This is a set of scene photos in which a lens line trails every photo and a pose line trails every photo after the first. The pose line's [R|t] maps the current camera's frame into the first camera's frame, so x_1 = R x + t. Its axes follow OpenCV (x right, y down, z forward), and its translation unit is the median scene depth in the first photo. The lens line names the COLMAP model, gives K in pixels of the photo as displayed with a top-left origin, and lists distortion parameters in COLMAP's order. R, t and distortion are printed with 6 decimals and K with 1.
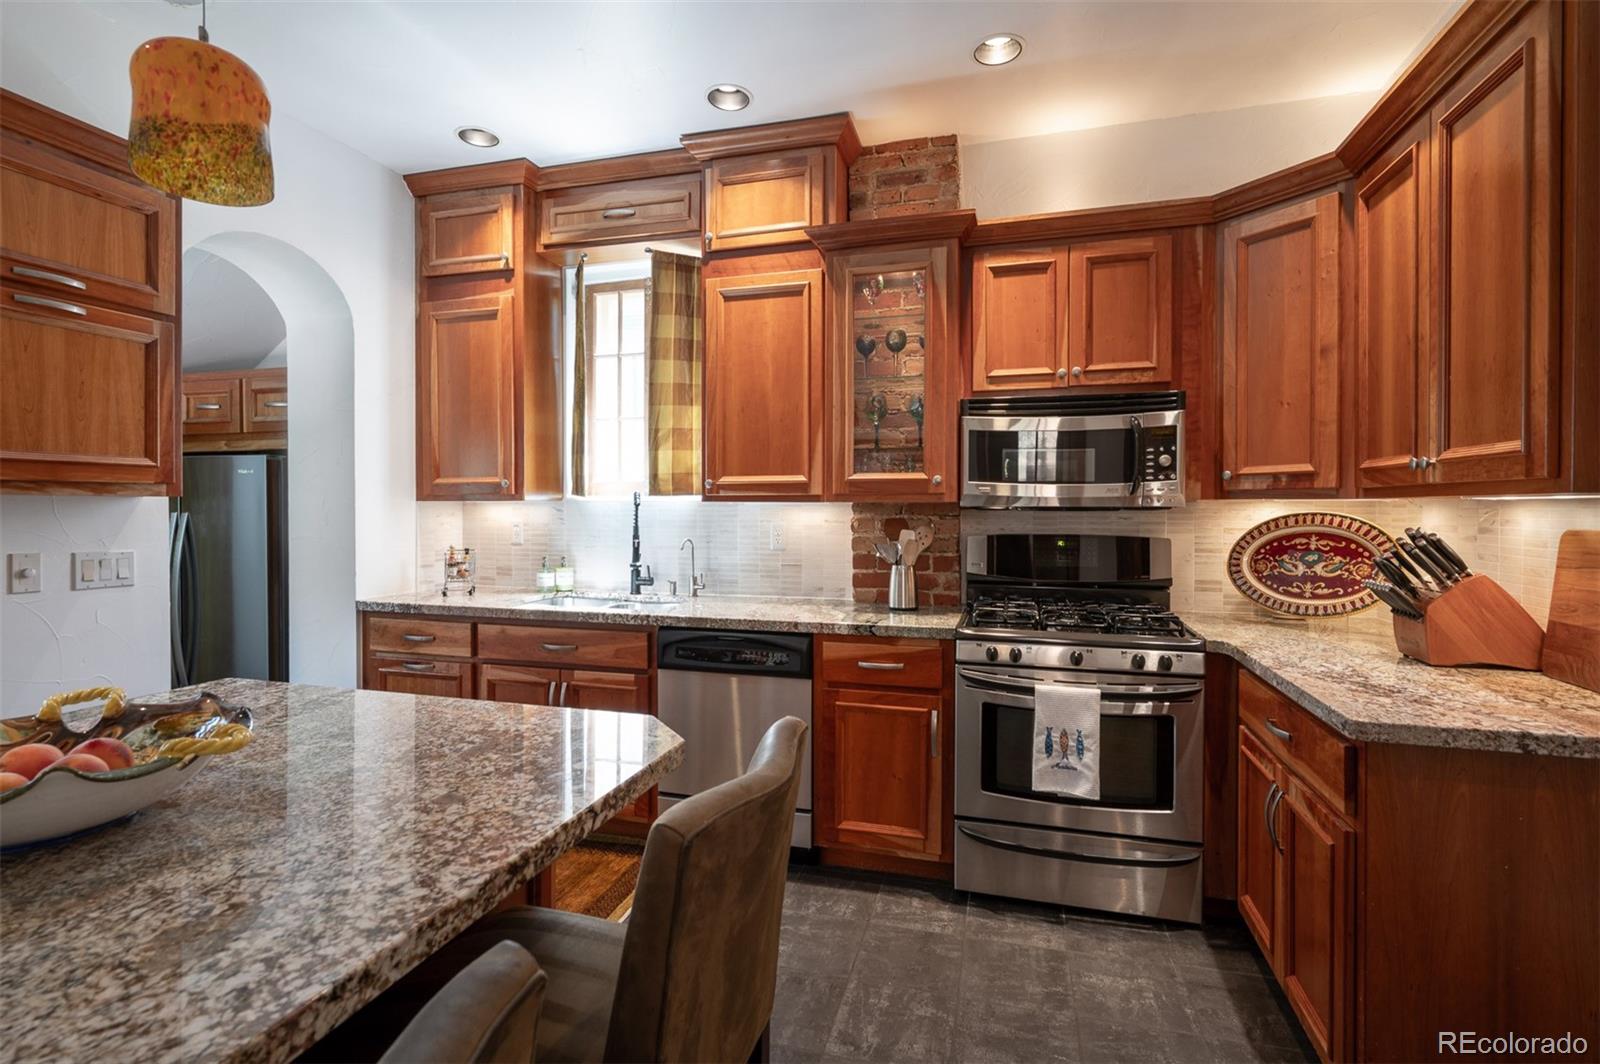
lens RADIAL K [[742.5, 0, 790.7], [0, 742.5, 516.9], [0, 0, 1]] dist [-0.002441, 0.000402]
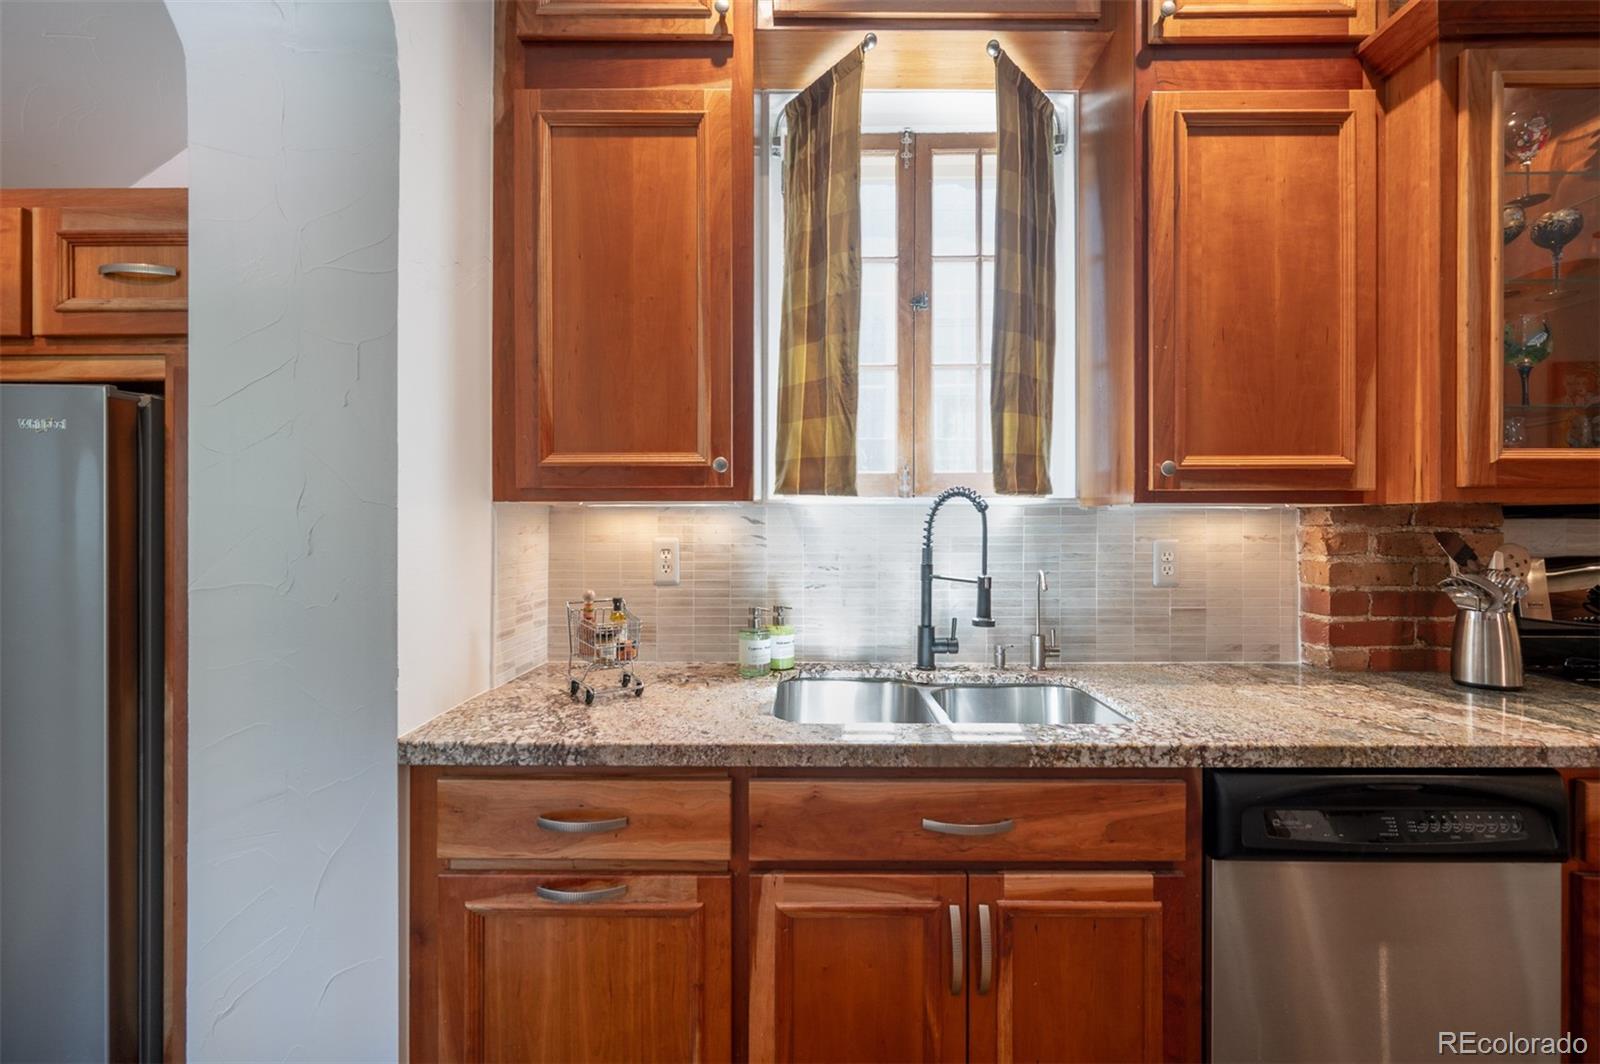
lens RADIAL K [[637.6, 0, 789.9], [0, 637.6, 526.4], [0, 0, 1]] dist [-0.003474, 0.000520]
pose [[0.962794, -0.001143, 0.270235, -0.497214], [0.004884, 0.999901, -0.013170, 0.001484], [-0.270193, 0.014000, 0.962704, 0.634592]]
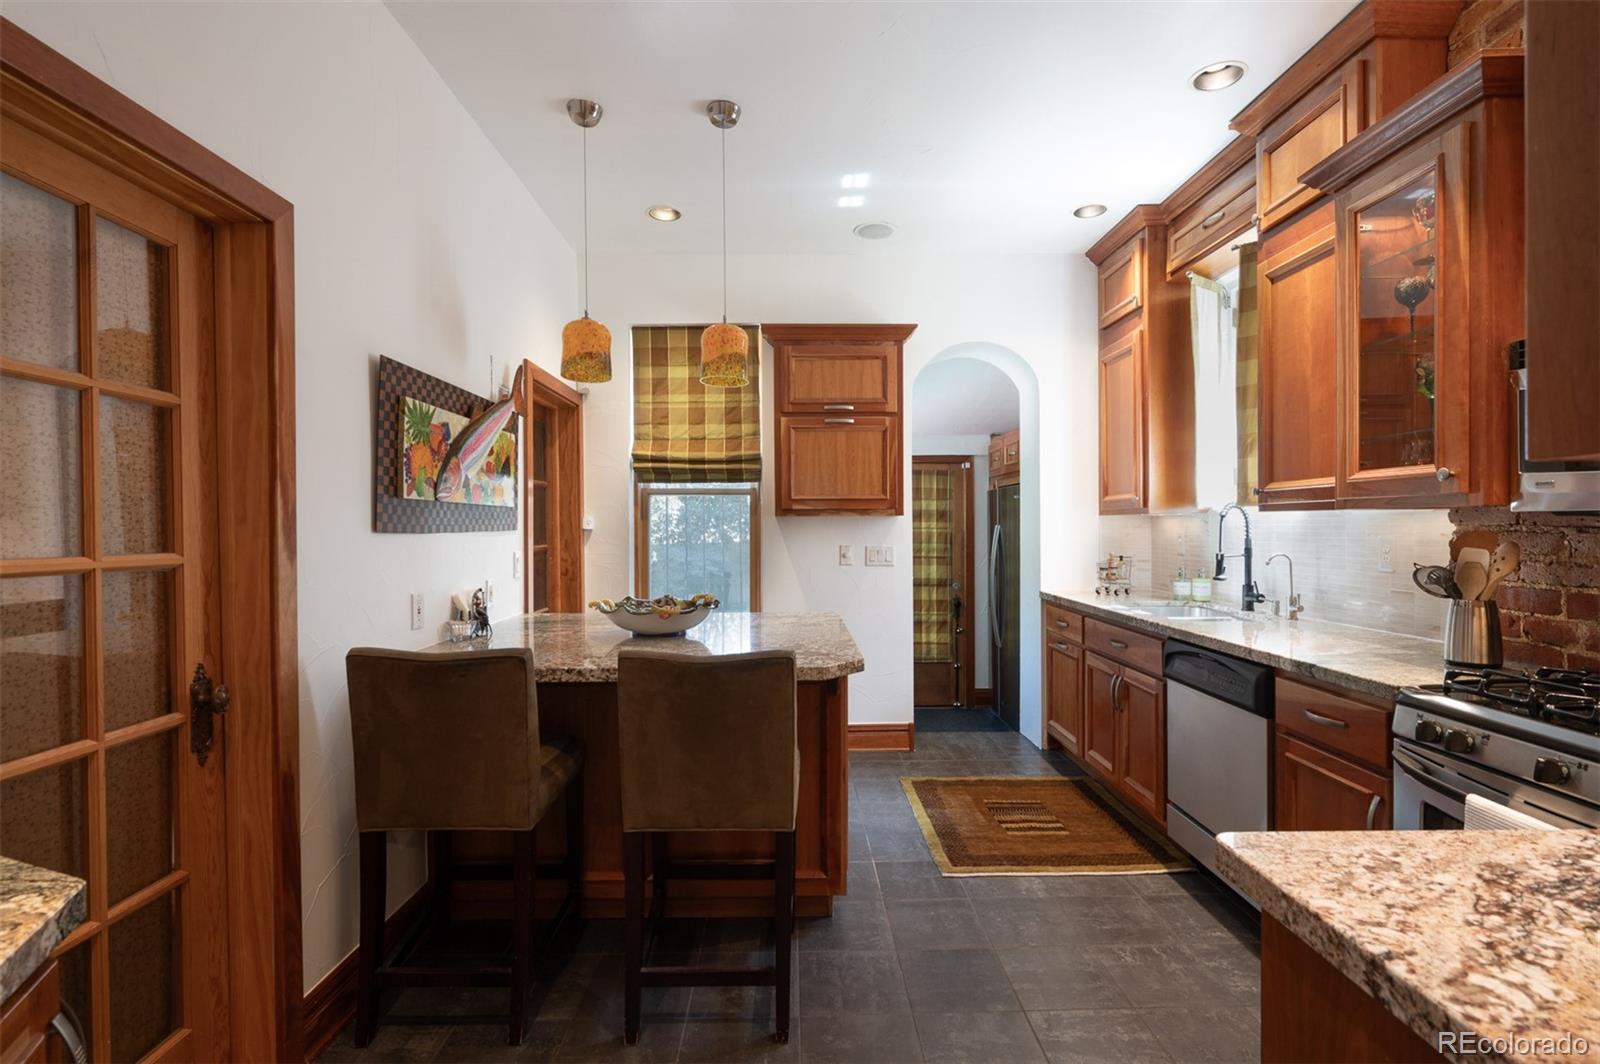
lens RADIAL K [[742.5, 0, 816.9], [0, 742.5, 532.6], [0, 0, 1]] dist [-0.002441, 0.000402]
pose [[0.309965, 0.007272, -0.950720, 0.584181], [-0.005302, 0.999968, 0.005920, 0.002553], [0.950733, 0.003206, 0.309994, 0.213367]]
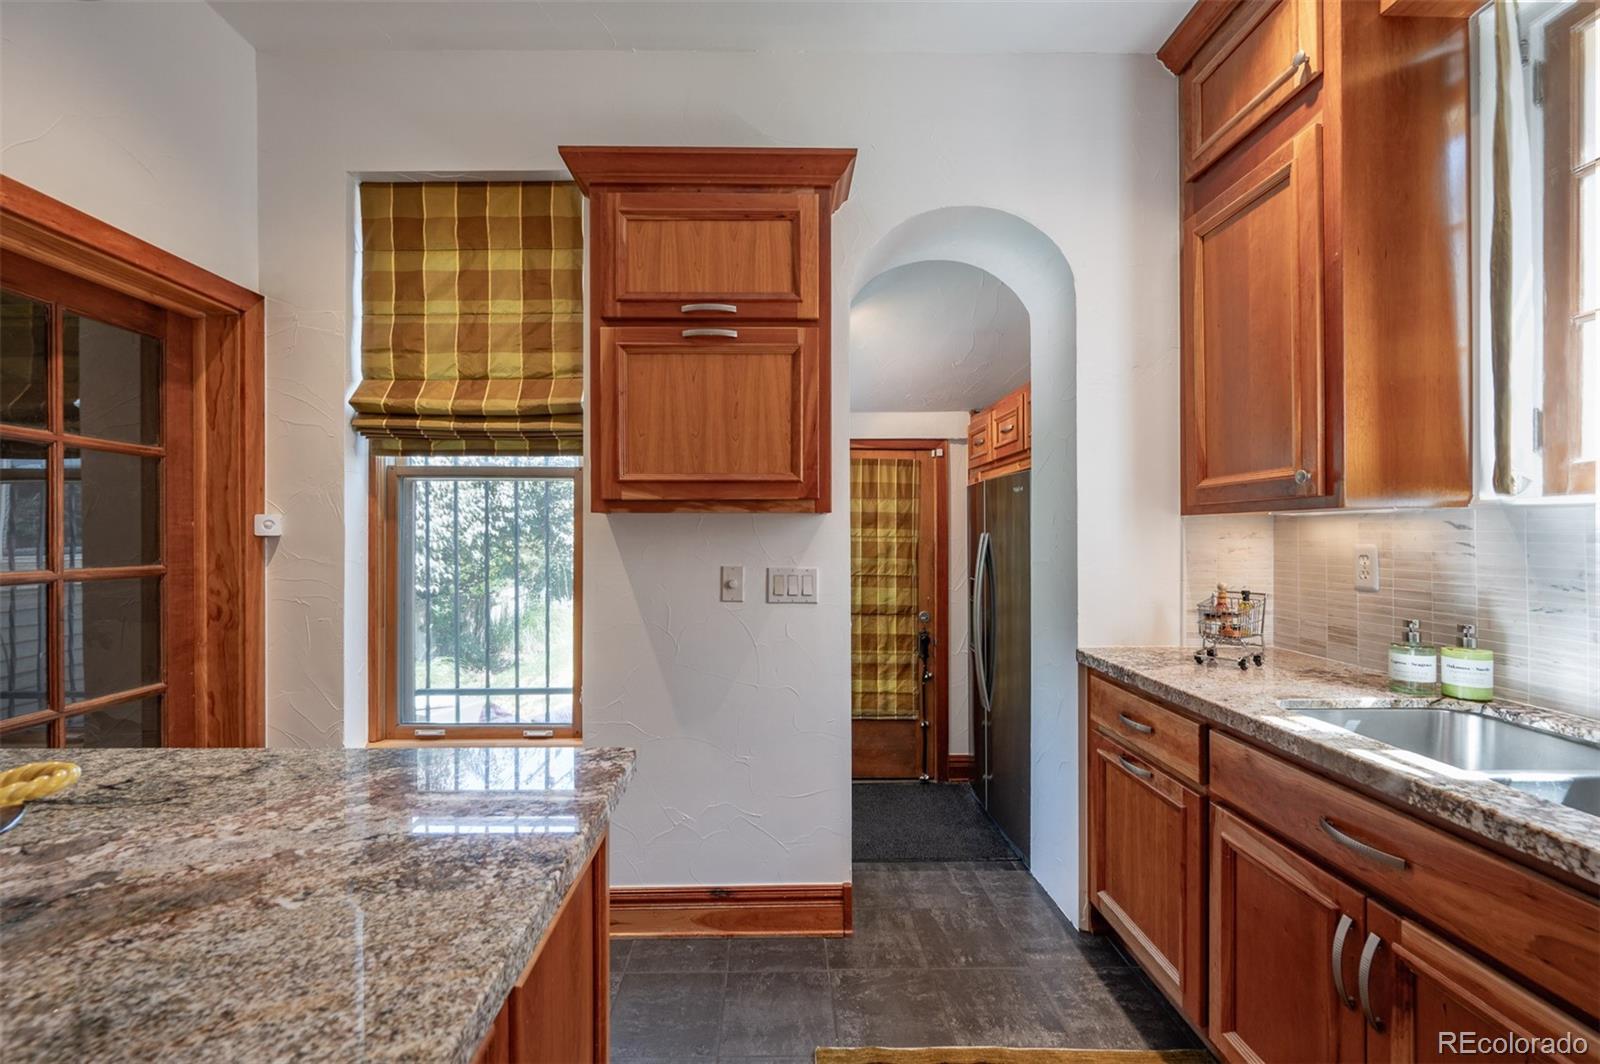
lens RADIAL K [[637.6, 0, 794.7], [0, 637.6, 533.8], [0, 0, 1]] dist [-0.003474, 0.000520]
pose [[0.303388, -0.001769, -0.952866, -0.059854], [-0.009913, 0.999938, -0.005013, 0.002670], [0.952816, 0.010967, 0.303351, 0.554579]]
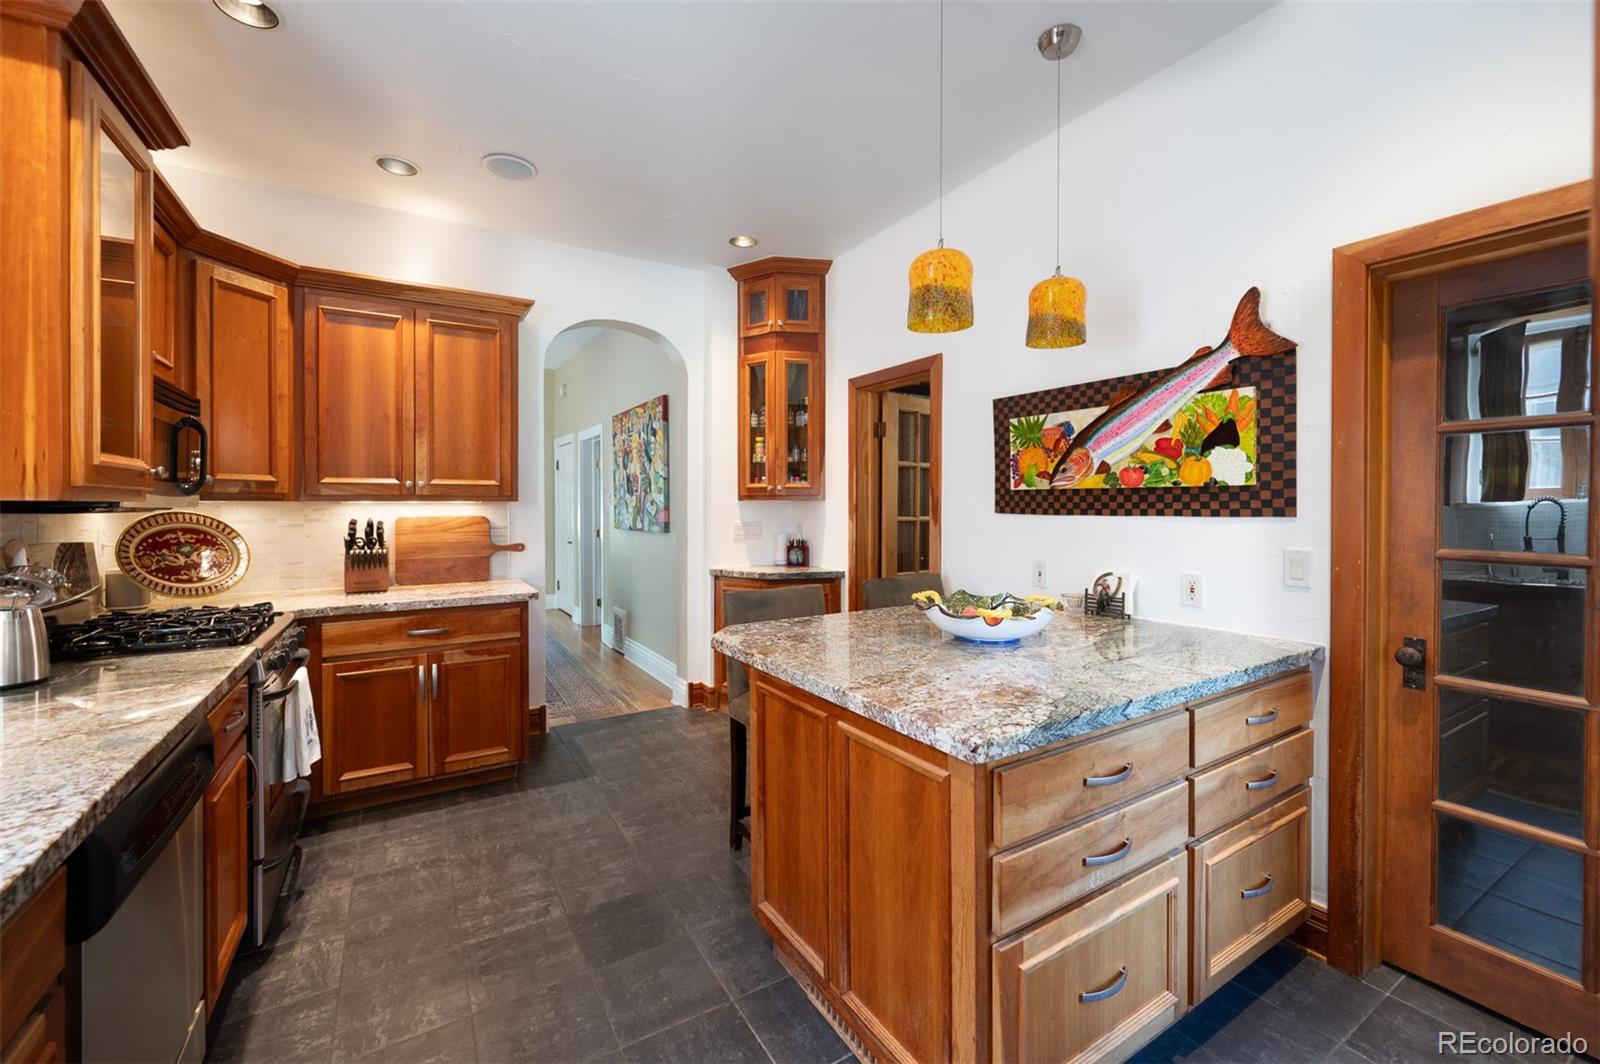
lens RADIAL K [[637.6, 0, 804.0], [0, 637.6, 511.1], [0, 0, 1]] dist [-0.003474, 0.000520]
pose [[-0.746724, -0.006772, 0.665099, -0.612494], [0.008669, 0.999764, 0.019912, -0.015416], [-0.665077, 0.020634, -0.746489, 0.916232]]
